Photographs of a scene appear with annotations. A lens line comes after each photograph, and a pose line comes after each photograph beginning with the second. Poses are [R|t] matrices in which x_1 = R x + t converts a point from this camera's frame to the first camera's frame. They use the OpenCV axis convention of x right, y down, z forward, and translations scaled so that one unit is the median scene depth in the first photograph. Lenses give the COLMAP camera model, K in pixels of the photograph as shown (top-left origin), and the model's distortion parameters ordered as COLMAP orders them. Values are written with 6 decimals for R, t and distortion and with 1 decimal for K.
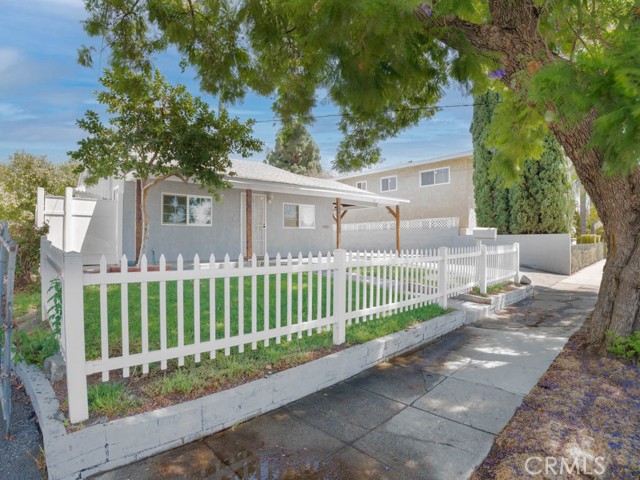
lens RADIAL K [[335.6, 0, 320.0], [0, 335.6, 240.0], [0, 0, 1]] dist [-0.111968, -0.000029]
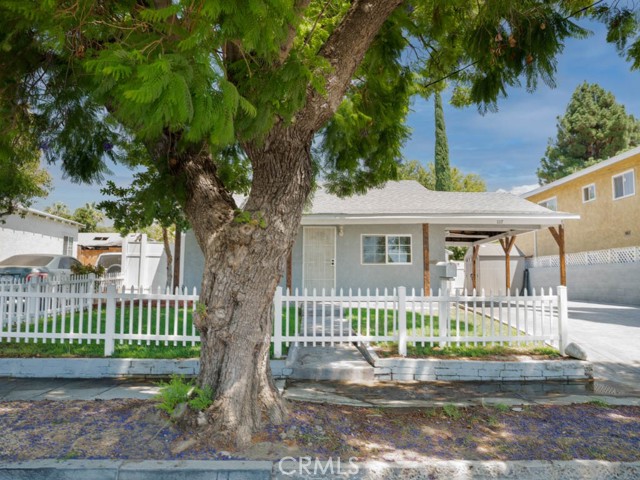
lens RADIAL K [[482.6, 0, 320.0], [0, 482.6, 240.0], [0, 0, 1]] dist [-0.035649, 0.004597]
pose [[0.747849, -0.046859, -0.662213, 0.629036], [-0.007530, 0.996843, -0.079041, -0.000656], [0.663827, 0.064097, 0.745135, 0.036035]]
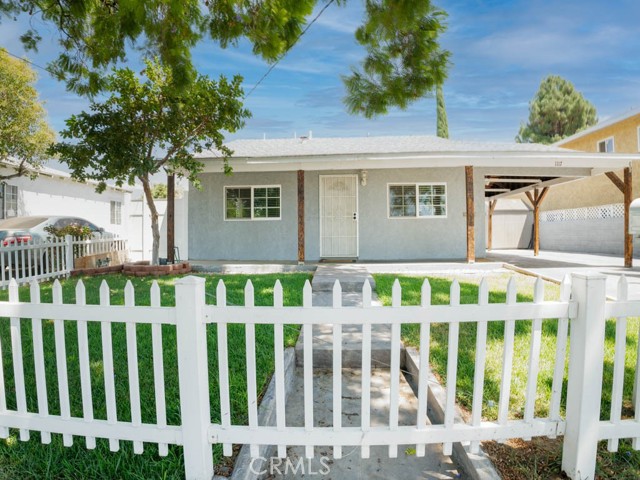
lens RADIAL K [[334.1, 0, 320.0], [0, 334.1, 240.0], [0, 0, 1]] dist [-0.105904, 0.020292]
pose [[0.700615, 0.009946, -0.713470, 0.303779], [0.008354, 0.999720, 0.022141, -0.007314], [0.713491, -0.021473, 0.700336, 0.413682]]
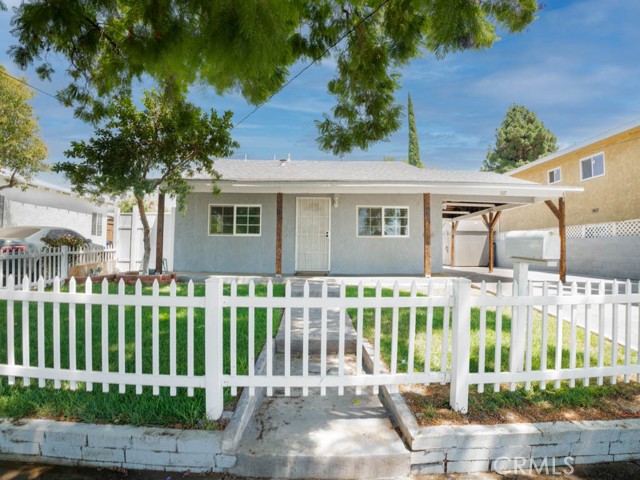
lens RADIAL K [[334.1, 0, 320.0], [0, 334.1, 240.0], [0, 0, 1]] dist [-0.105904, 0.020292]
pose [[0.750902, -0.007243, -0.660374, 0.362276], [-0.011793, 0.999633, -0.024374, -0.009110], [0.660309, 0.026090, 0.750541, 0.355033]]
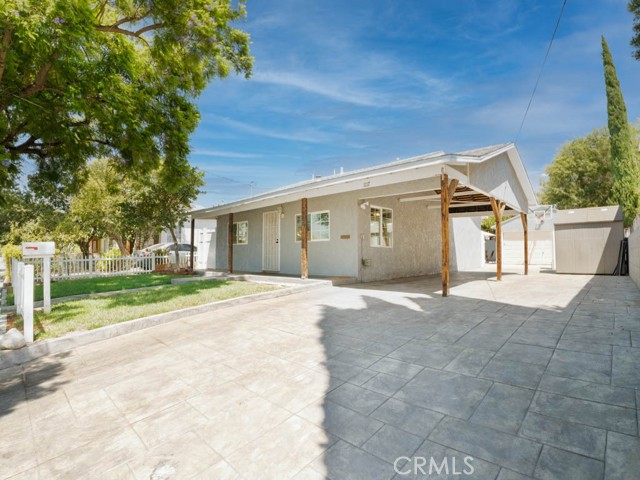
lens RADIAL K [[334.1, 0, 320.0], [0, 334.1, 240.0], [0, 0, 1]] dist [-0.105904, 0.020292]
pose [[0.058624, -0.038188, -0.997549, 0.826774], [0.004703, 0.999268, -0.037977, -0.007379], [0.998269, -0.002465, 0.058761, 1.047670]]
